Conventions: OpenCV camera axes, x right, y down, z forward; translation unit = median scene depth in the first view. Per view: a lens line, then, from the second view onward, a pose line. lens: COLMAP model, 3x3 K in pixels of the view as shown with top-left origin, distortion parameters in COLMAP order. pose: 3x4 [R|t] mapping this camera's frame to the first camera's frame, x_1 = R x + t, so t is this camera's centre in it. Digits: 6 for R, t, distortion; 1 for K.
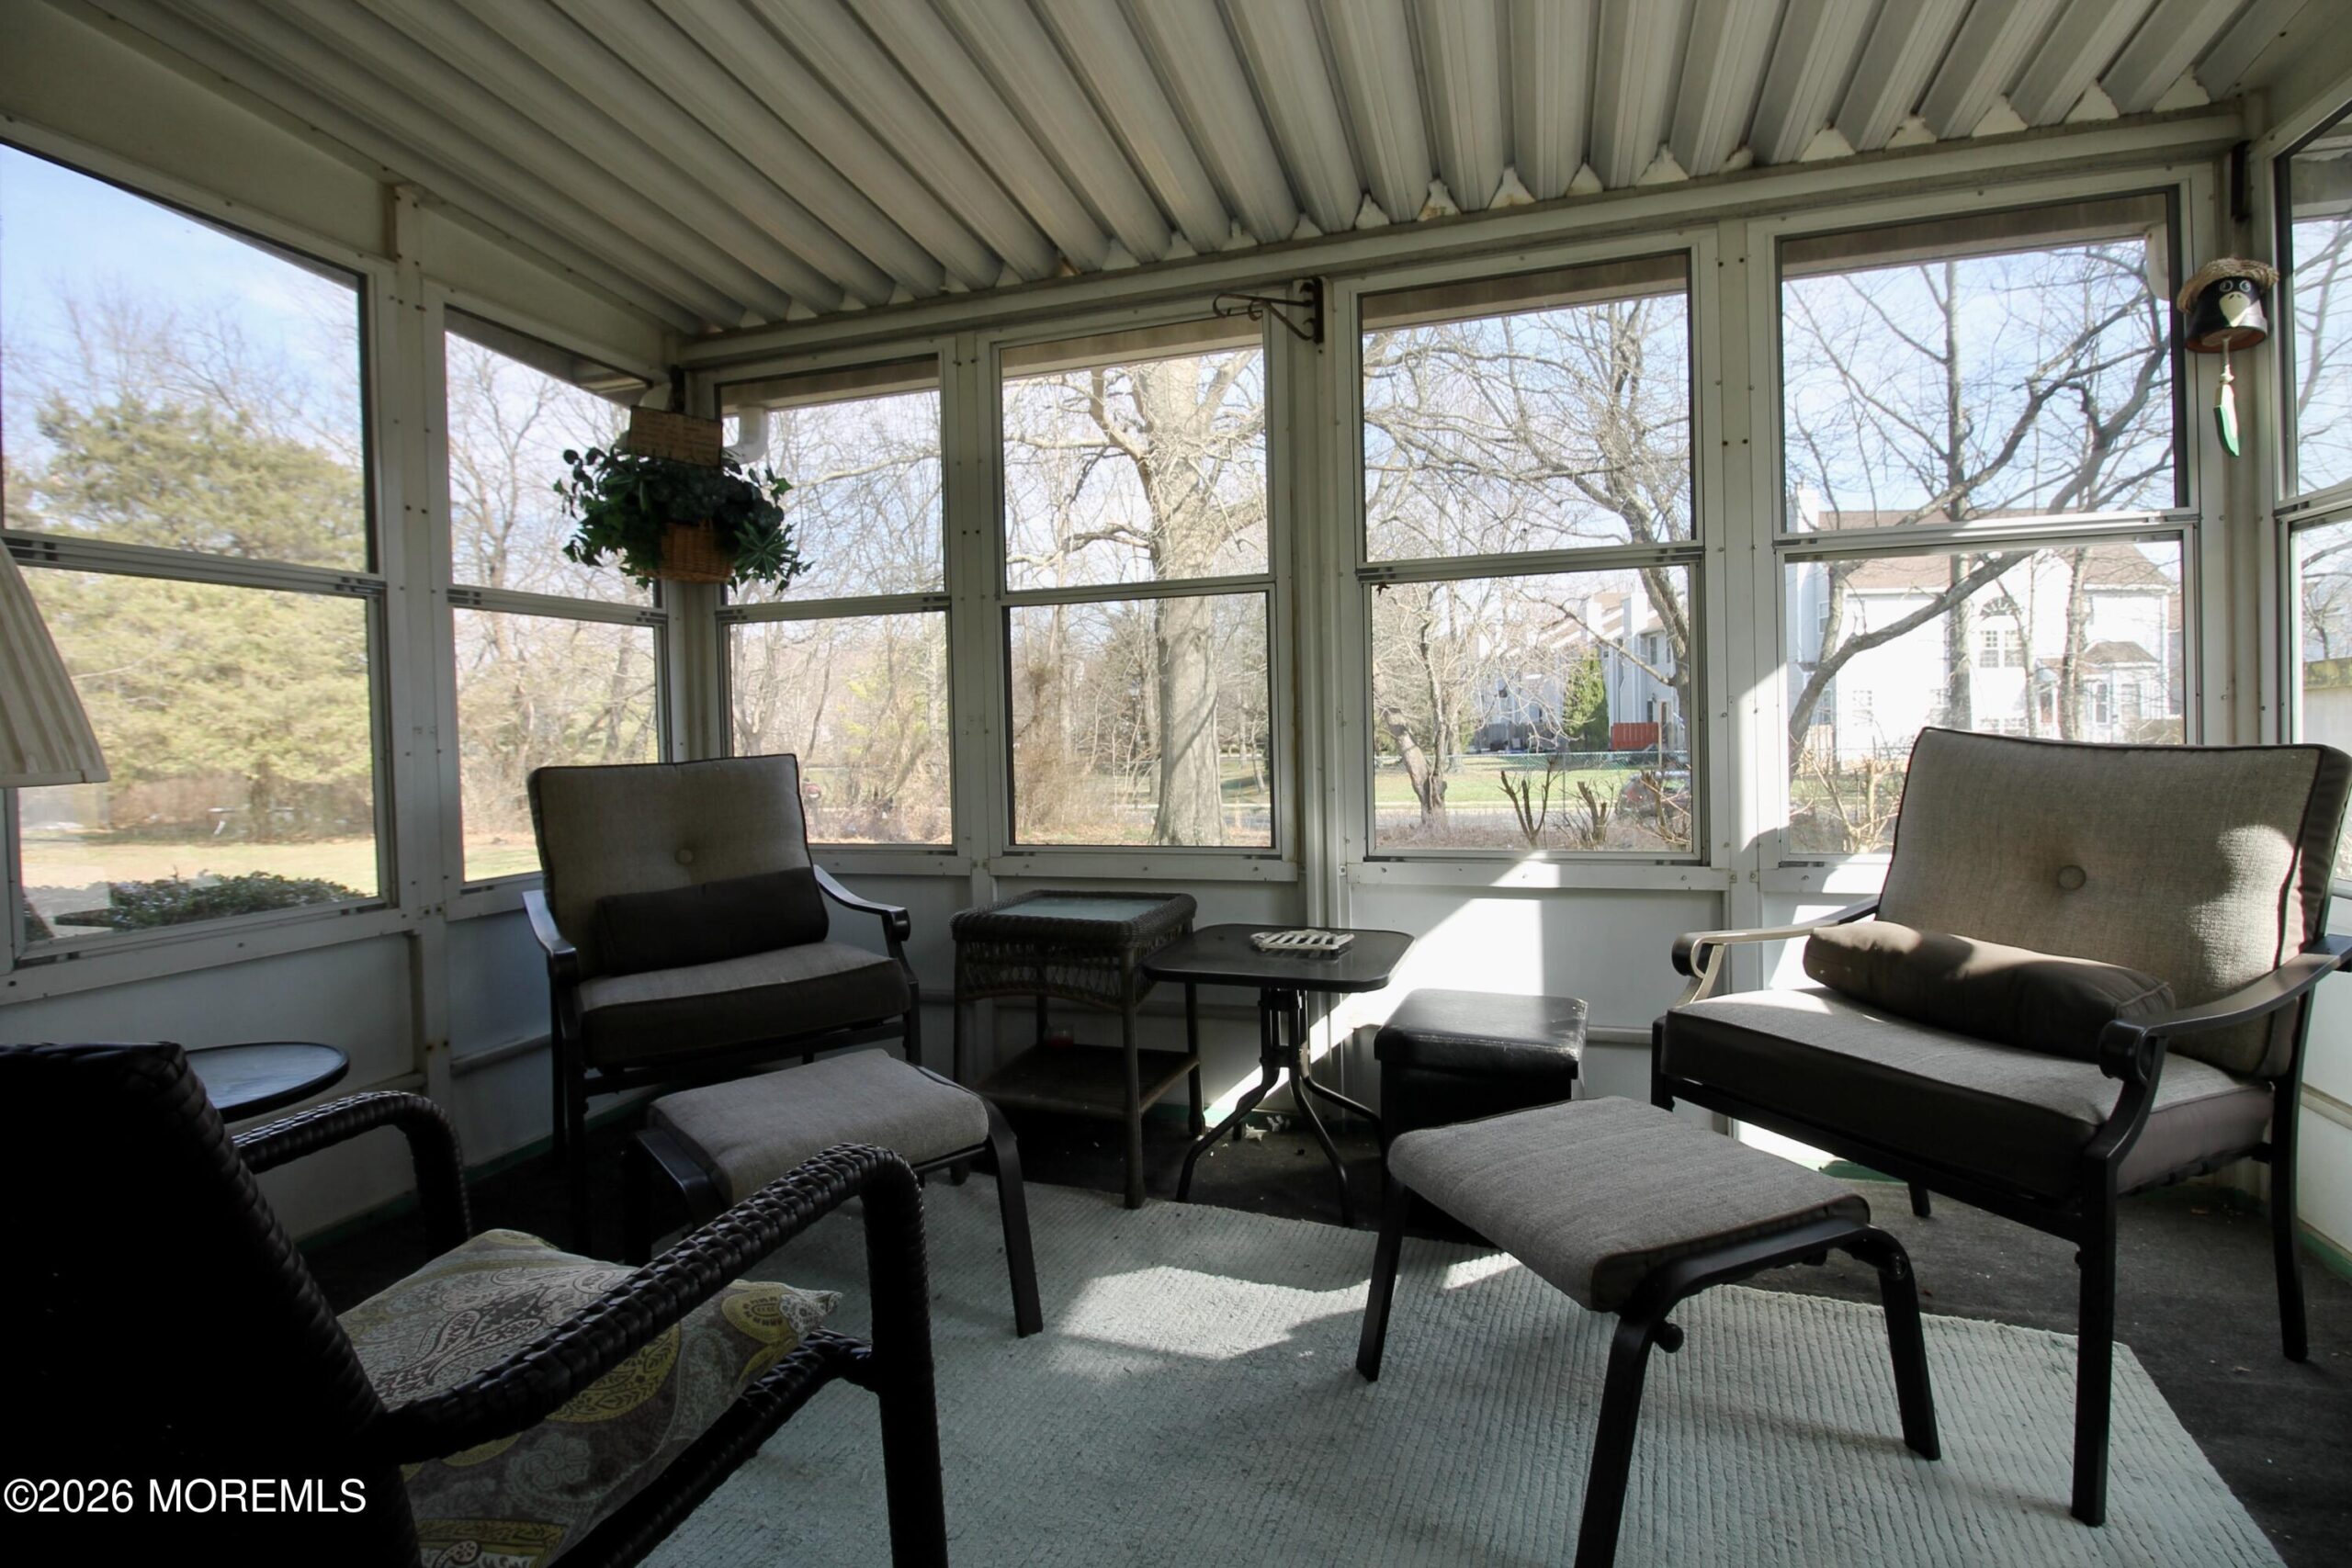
lens RADIAL K [[1101.5, 0, 1178.7], [0, 1101.5, 766.2], [0, 0, 1]] dist [-0.003152, -0.010970]
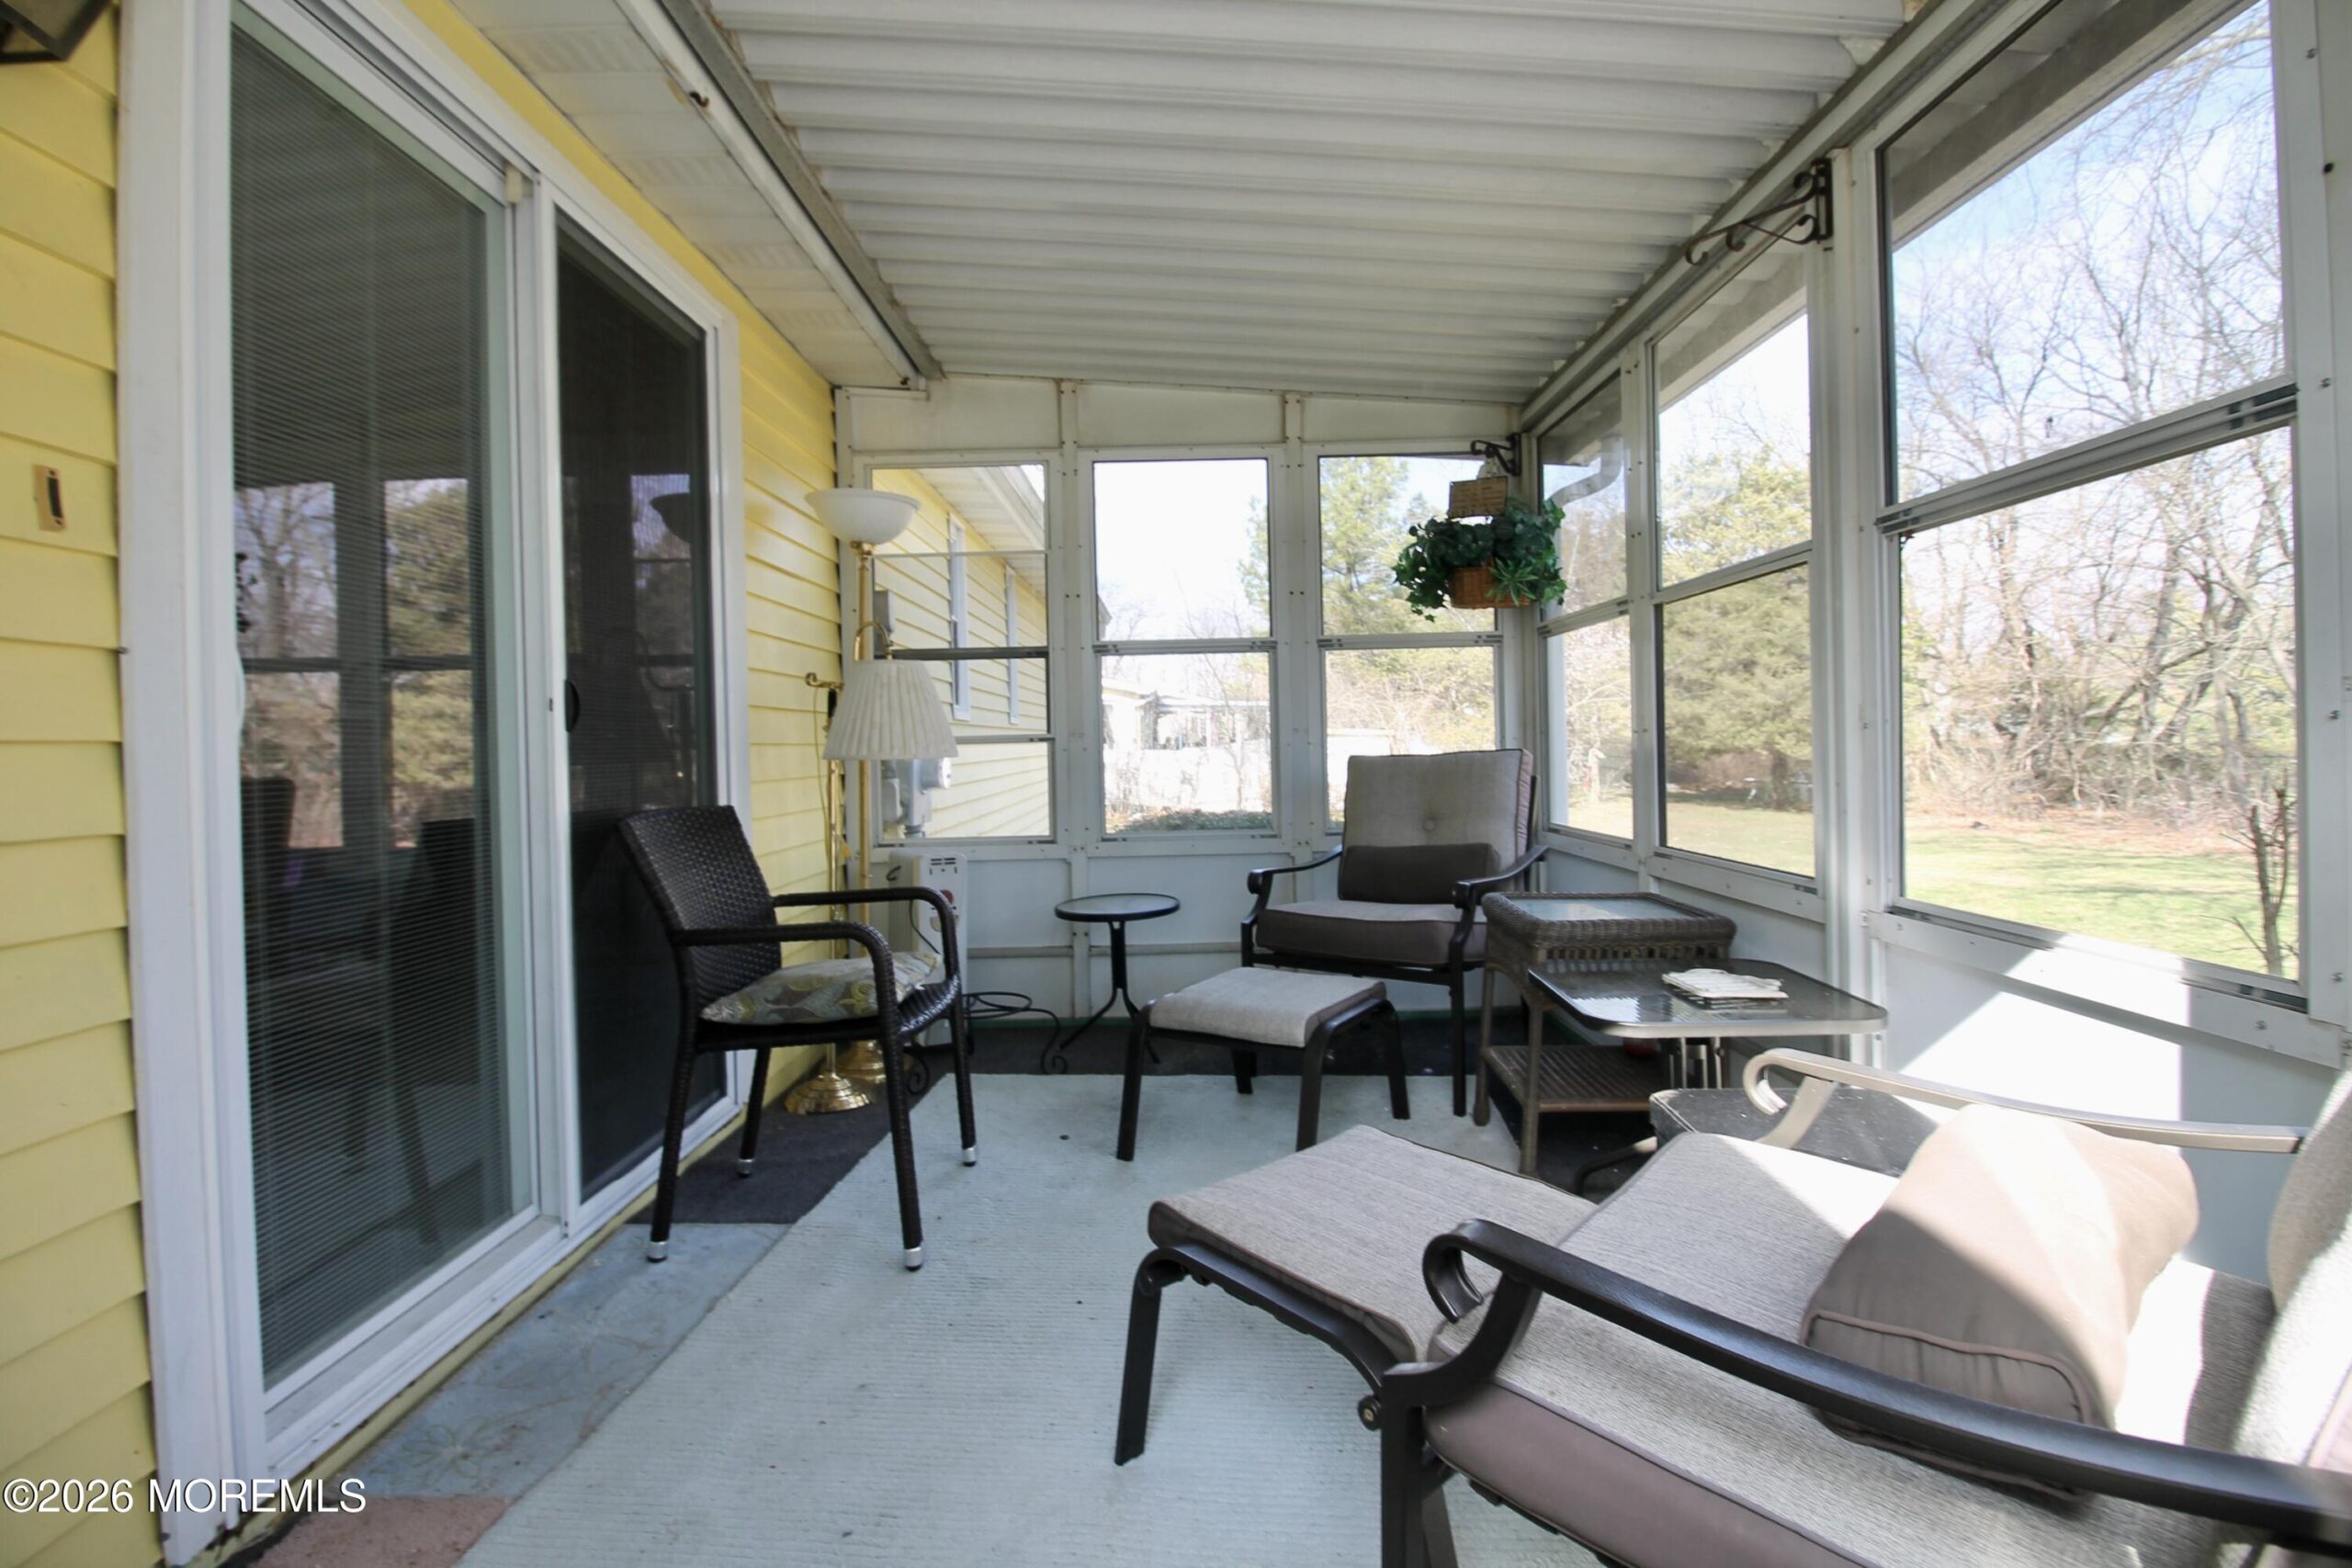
lens RADIAL K [[1101.5, 0, 1180.9], [0, 1101.5, 763.8], [0, 0, 1]] dist [-0.003152, -0.010970]
pose [[0.295187, 0.034323, -0.954823, 0.107386], [-0.017516, 0.999381, 0.030510, -0.003991], [0.955279, 0.007718, 0.295605, 0.048594]]
